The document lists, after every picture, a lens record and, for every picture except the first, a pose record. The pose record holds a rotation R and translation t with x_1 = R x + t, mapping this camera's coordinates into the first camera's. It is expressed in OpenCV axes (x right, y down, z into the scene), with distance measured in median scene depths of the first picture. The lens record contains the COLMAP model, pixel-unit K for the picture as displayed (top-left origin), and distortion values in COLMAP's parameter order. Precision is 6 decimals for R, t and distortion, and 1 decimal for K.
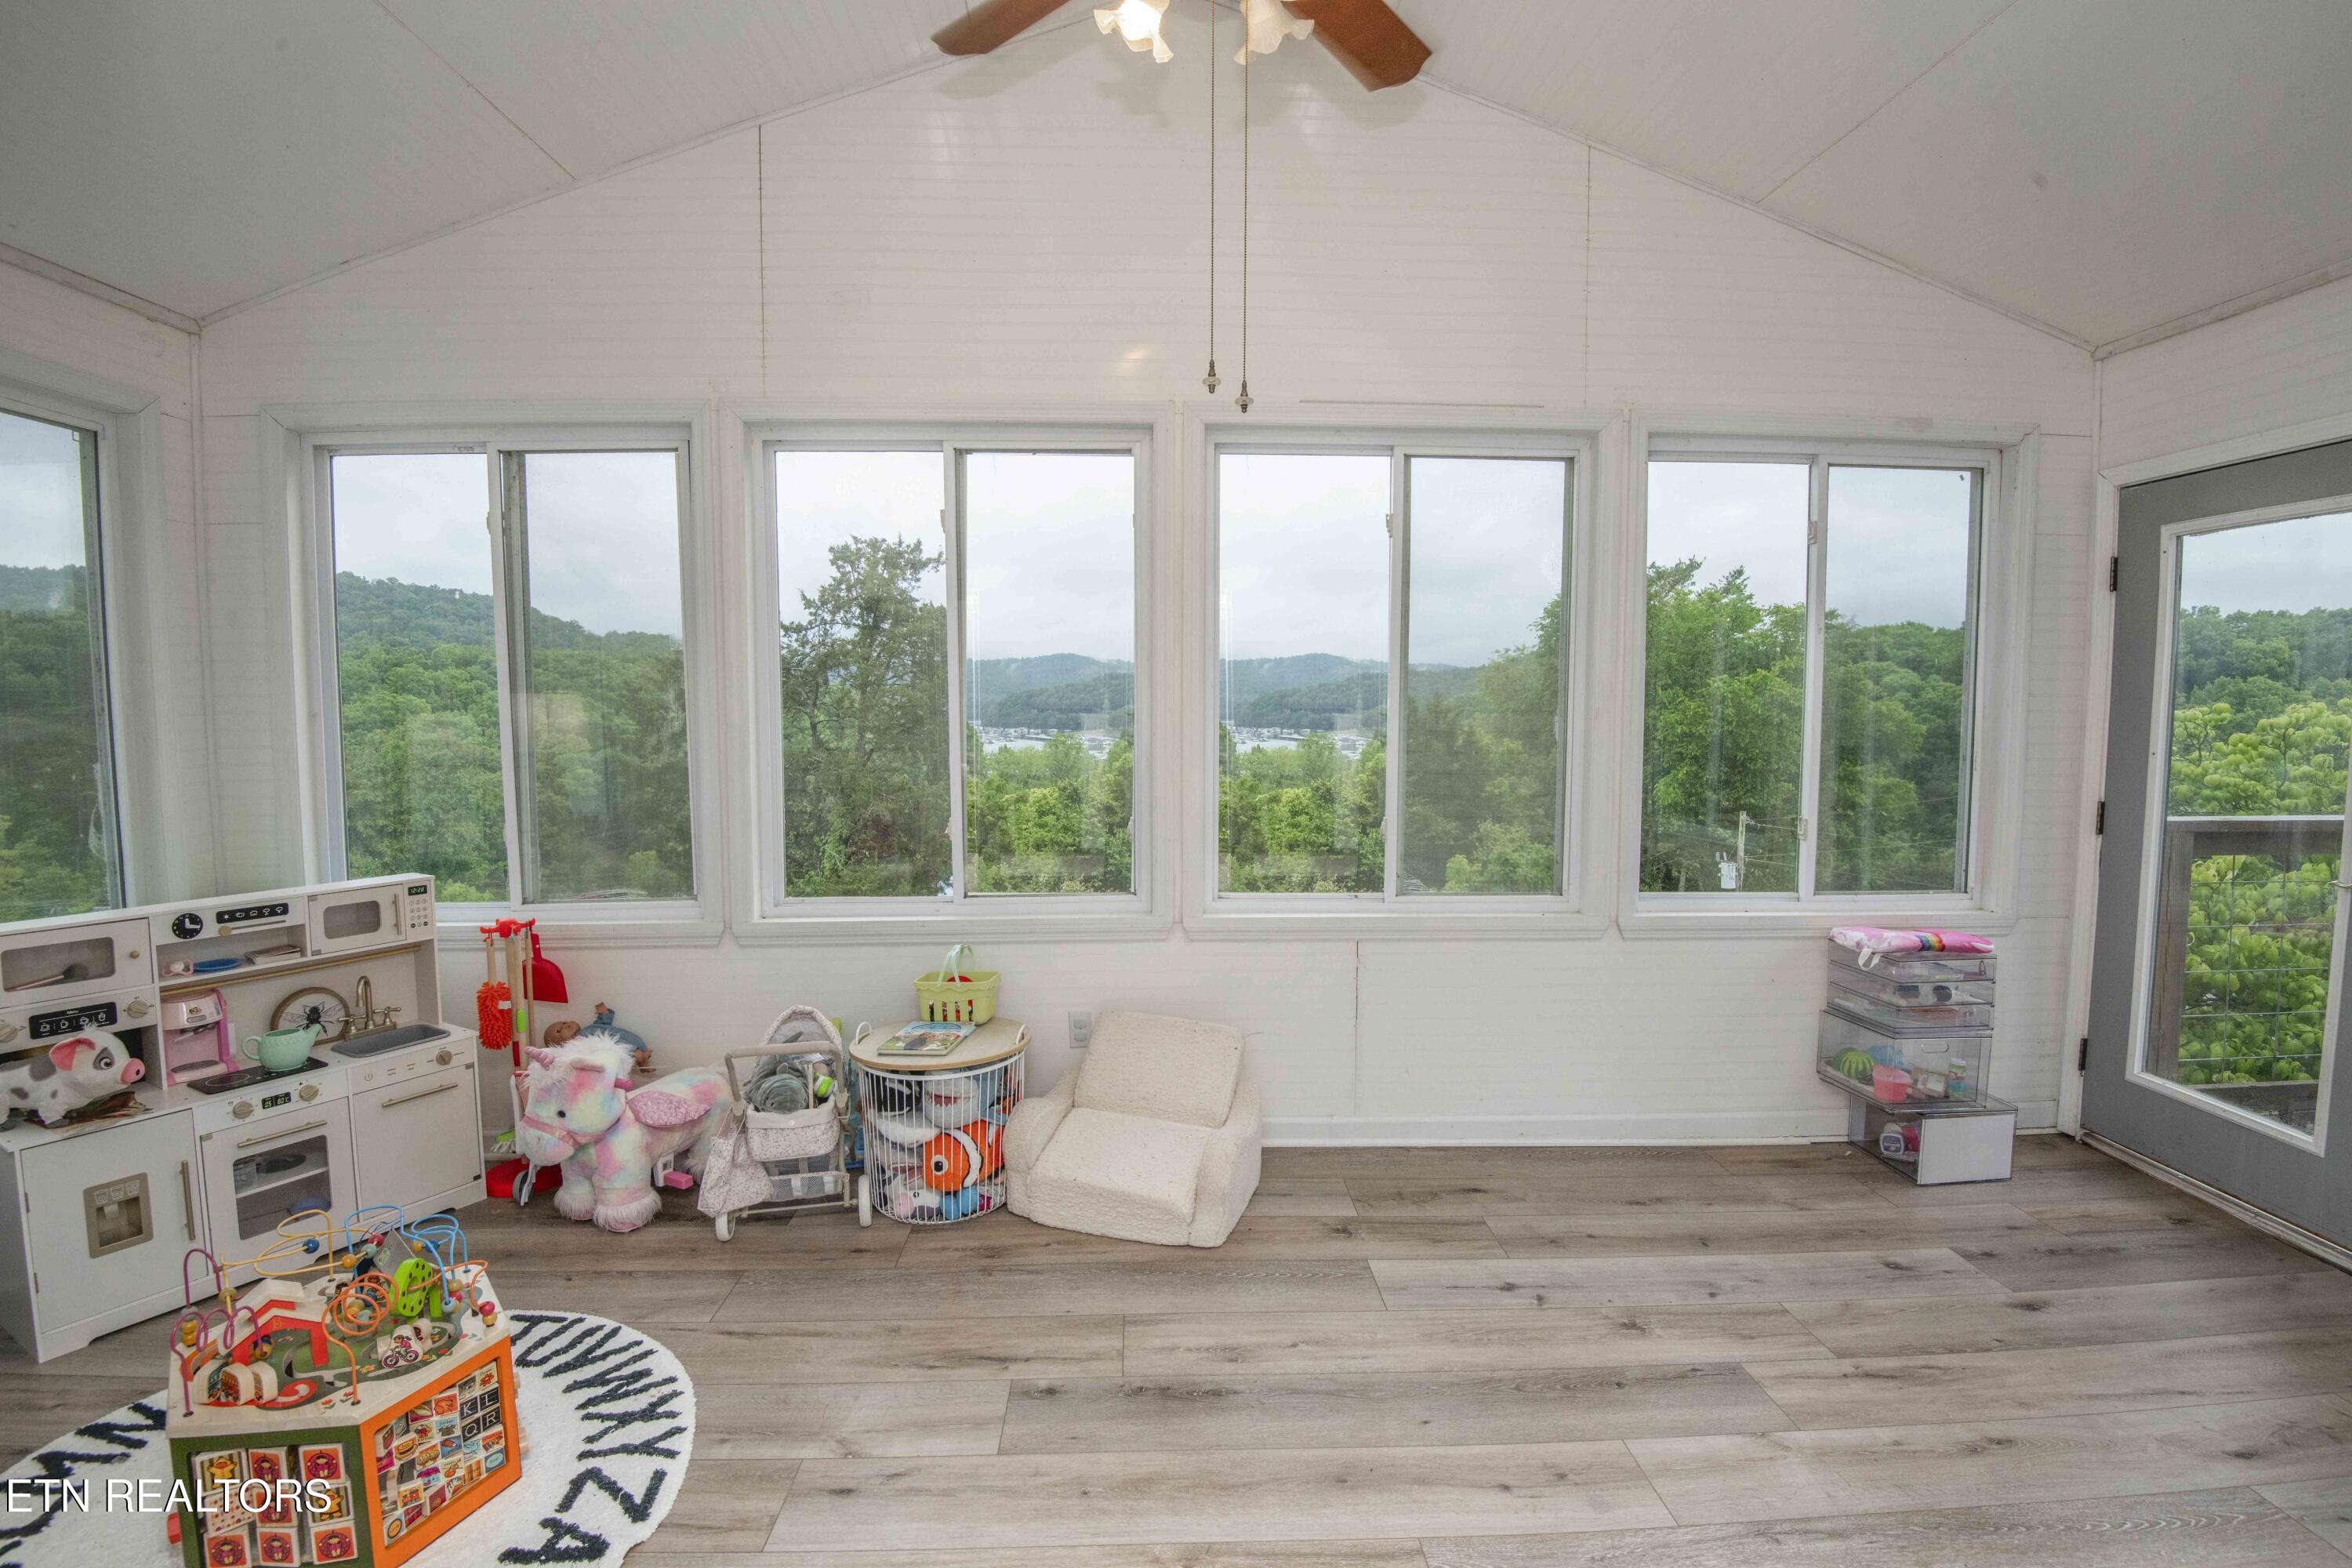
lens RADIAL K [[1085.7, 0, 1181.4], [0, 1085.7, 782.9], [0, 0, 1]] dist [-0.017975, -0.015654]
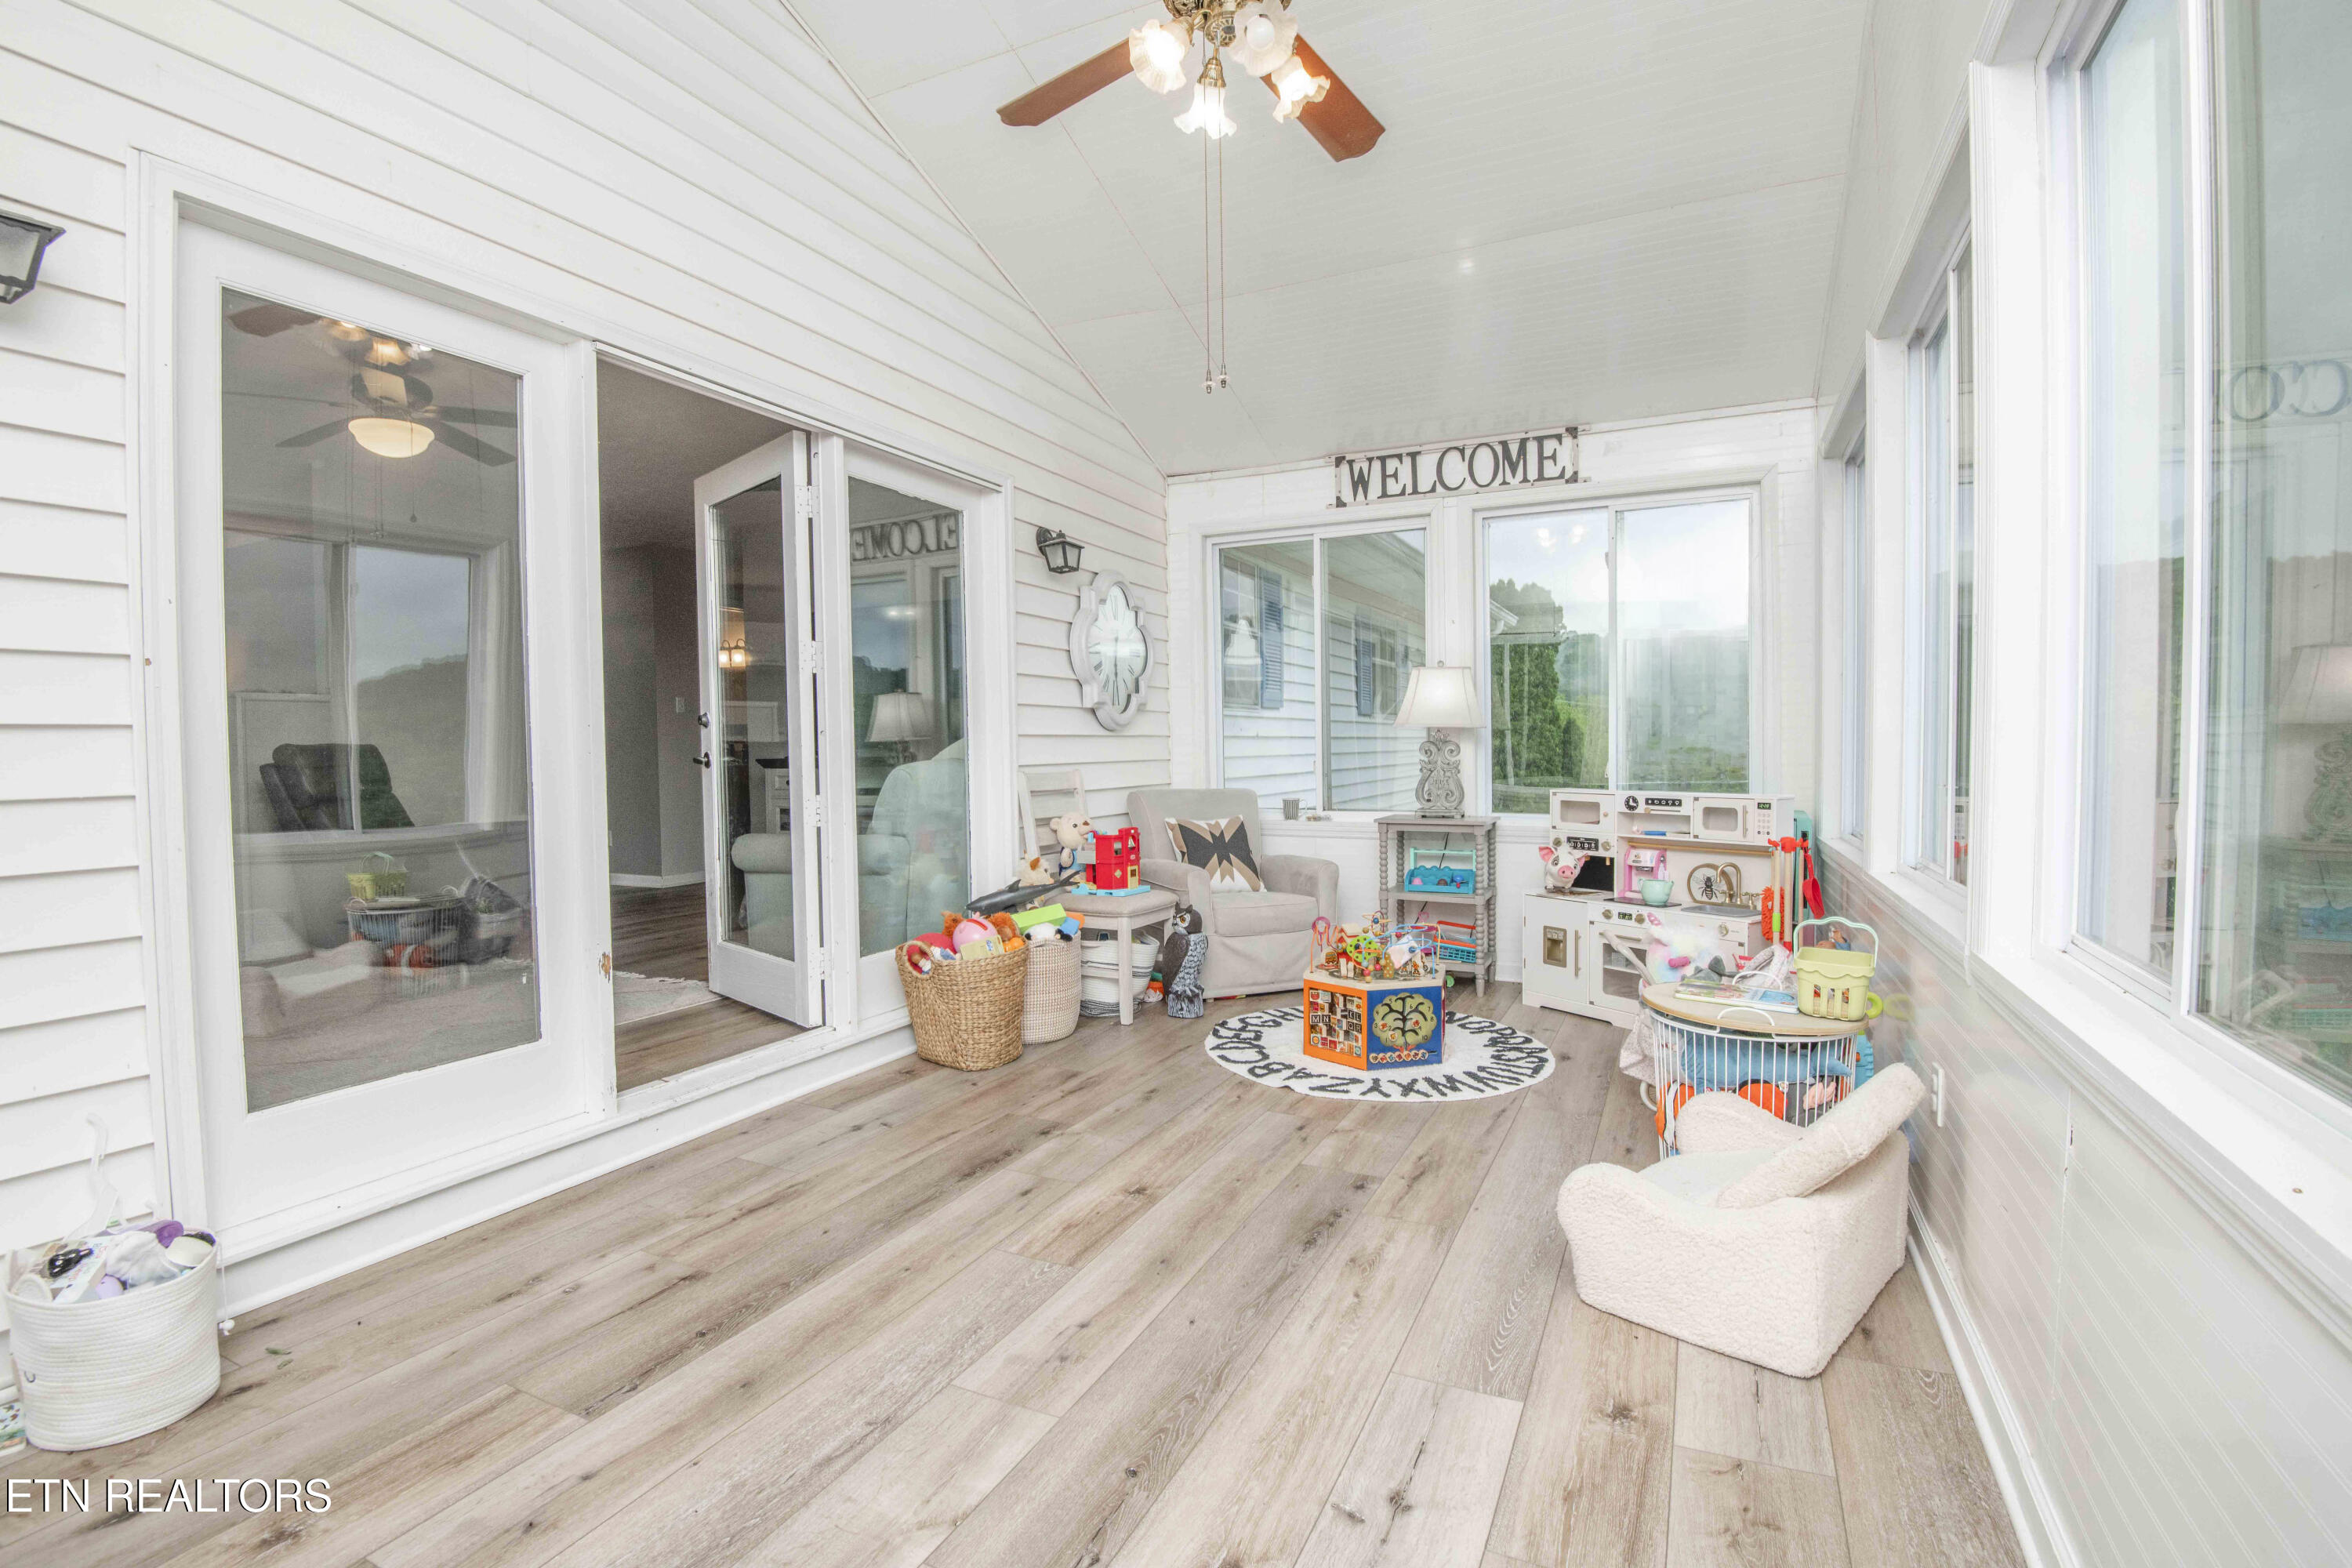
lens RADIAL K [[1085.7, 0, 1185.7], [0, 1085.7, 786.0], [0, 0, 1]] dist [-0.017975, -0.015654]
pose [[-0.463142, 0.035428, -0.885576, 0.673930], [-0.053479, 0.996263, 0.067825, 0.023137], [0.884669, 0.078772, -0.459516, 0.872729]]
